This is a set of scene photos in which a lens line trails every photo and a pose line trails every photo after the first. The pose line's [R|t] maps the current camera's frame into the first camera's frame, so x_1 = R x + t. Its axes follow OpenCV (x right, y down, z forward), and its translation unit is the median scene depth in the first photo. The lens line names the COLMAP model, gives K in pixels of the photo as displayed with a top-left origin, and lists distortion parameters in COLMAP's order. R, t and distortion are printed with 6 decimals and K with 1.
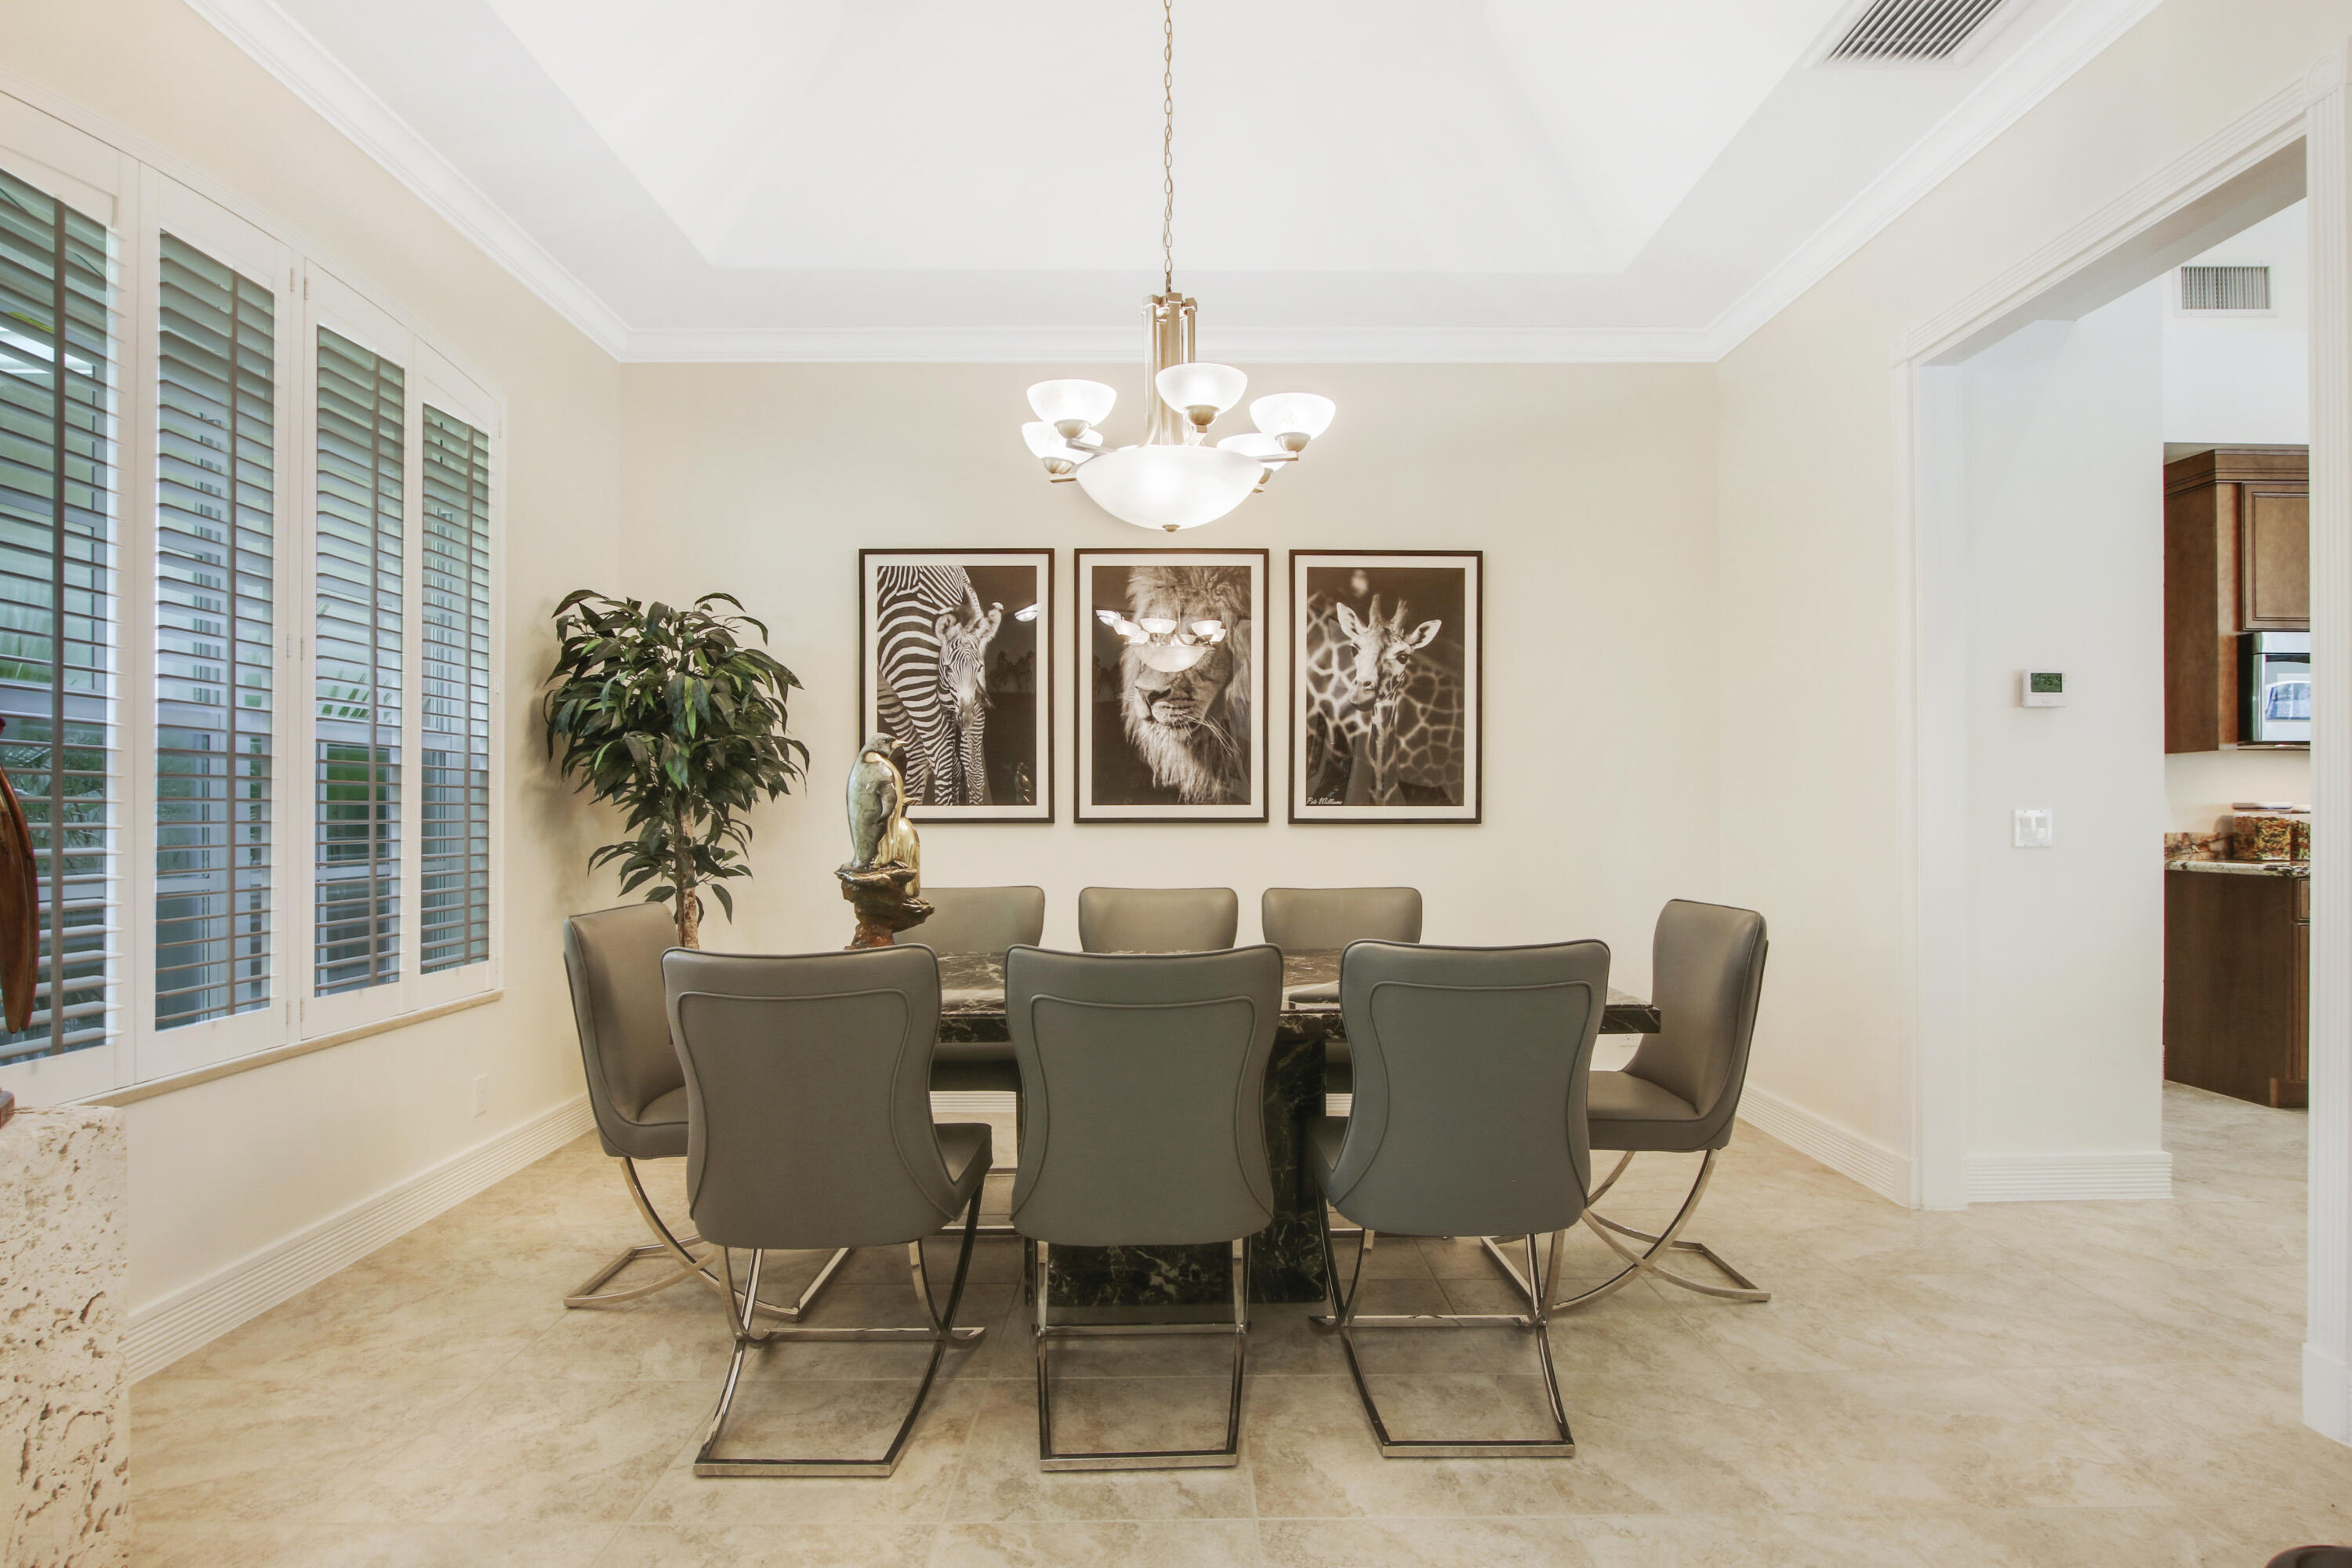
lens RADIAL K [[1221.7, 0, 1184.0], [0, 1221.7, 801.5], [0, 0, 1]] dist [-0.015323, 0.000459]
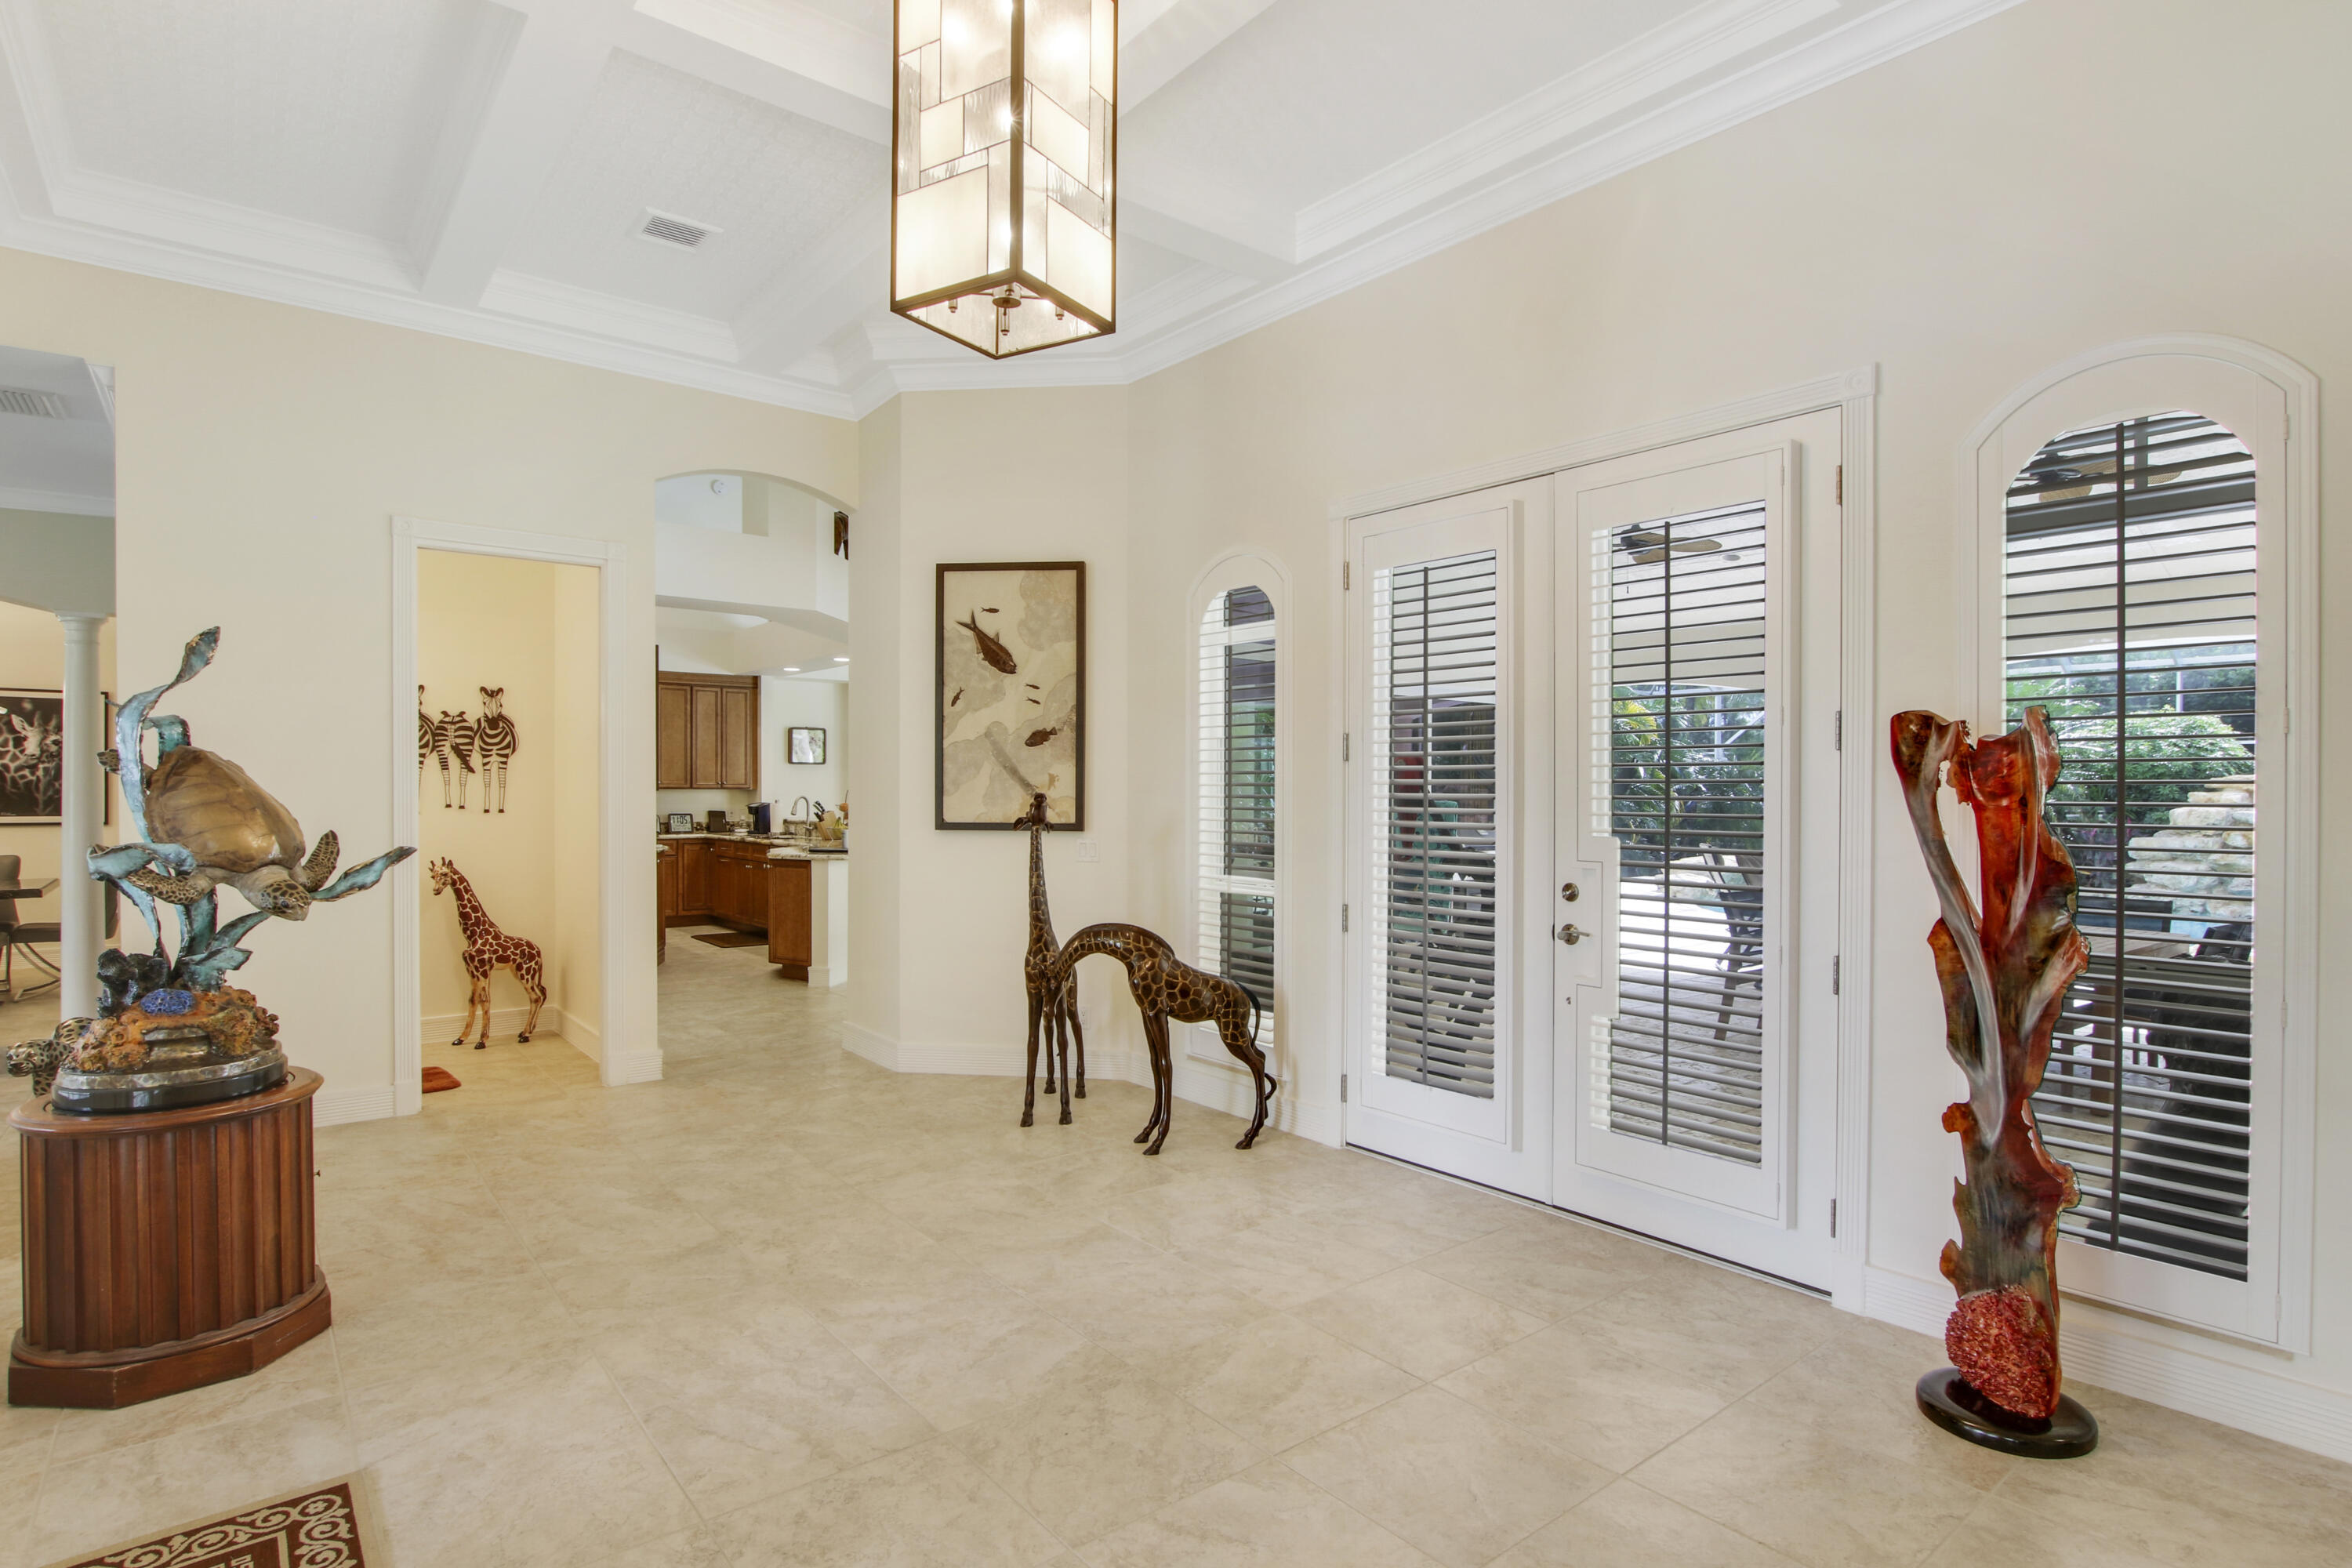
lens RADIAL K [[1202.0, 0, 1186.6], [0, 1202.0, 784.4], [0, 0, 1]] dist [-0.019072, -0.000420]
pose [[0.783354, 0.004730, 0.621558, 0.427841], [-0.006676, 0.999977, 0.000804, -0.063618], [-0.621540, -0.004779, 0.783368, -1.667603]]
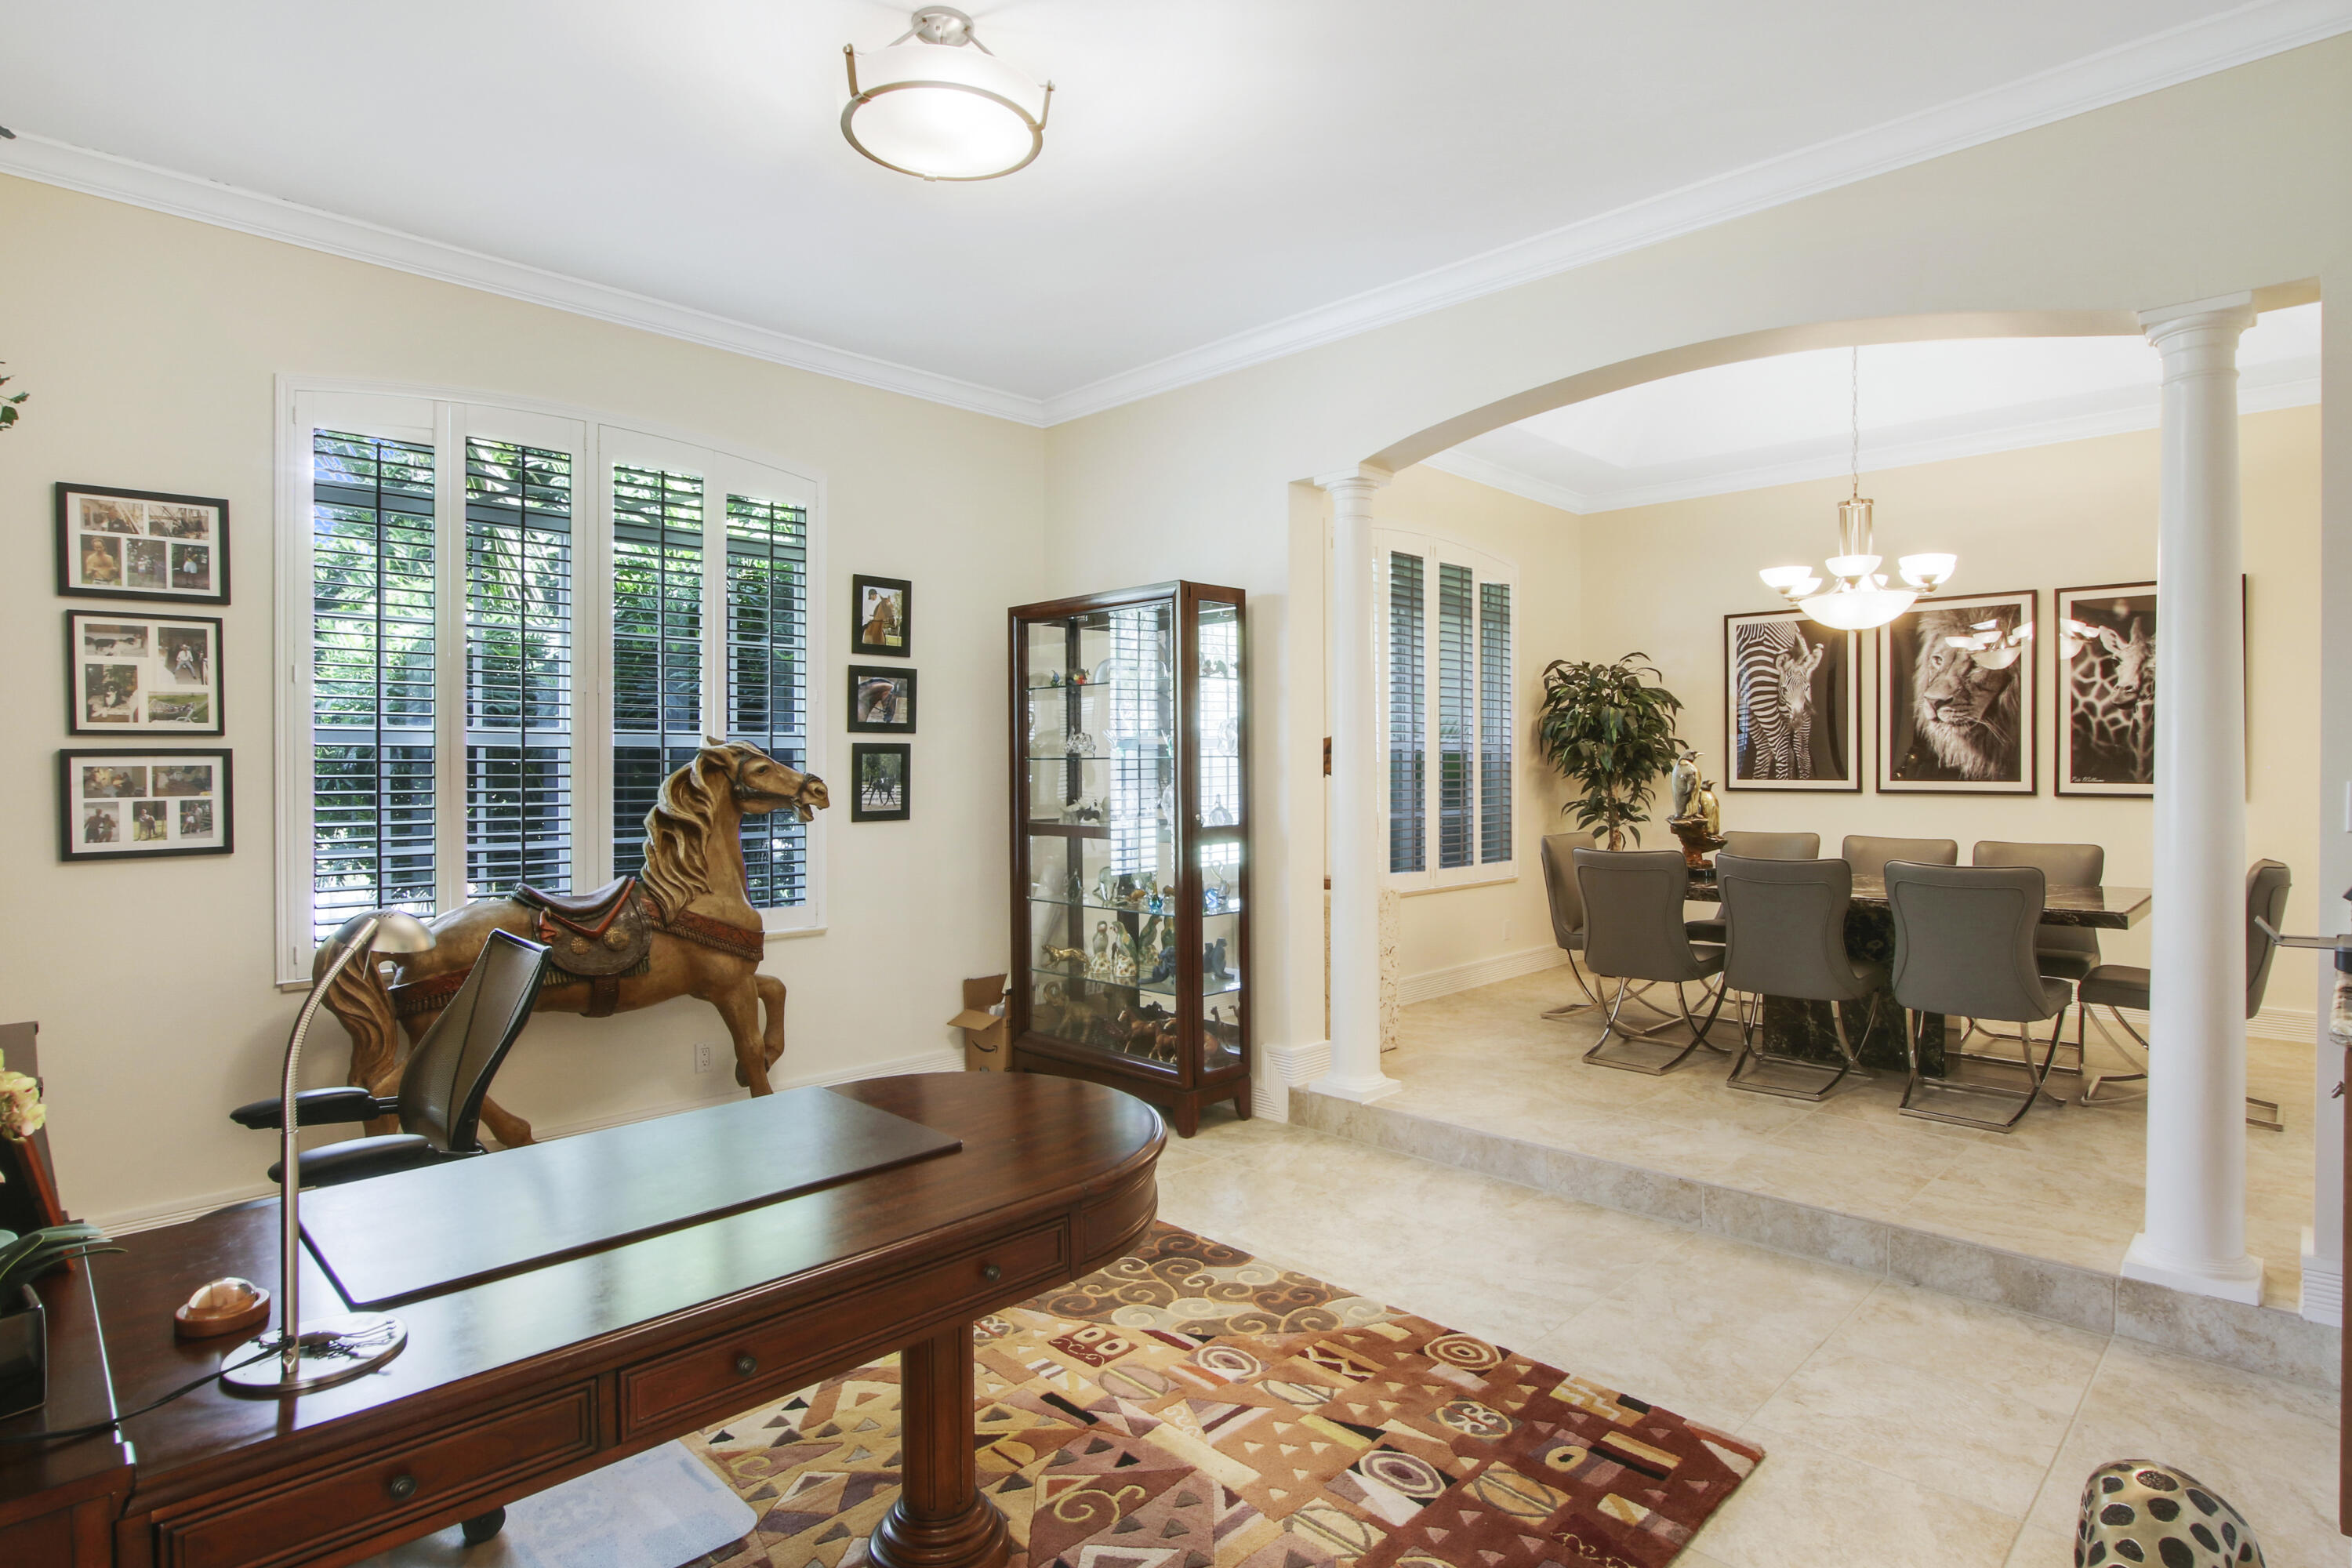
lens RADIAL K [[1210.2, 0, 1198.5], [0, 1210.2, 766.2], [0, 0, 1]] dist [-0.015389, 0.001093]
pose [[0.711860, 0.002579, -0.702317, 0.338538], [0.004539, 0.999955, 0.008272, -0.029512], [0.702307, -0.009076, 0.711816, -0.572079]]
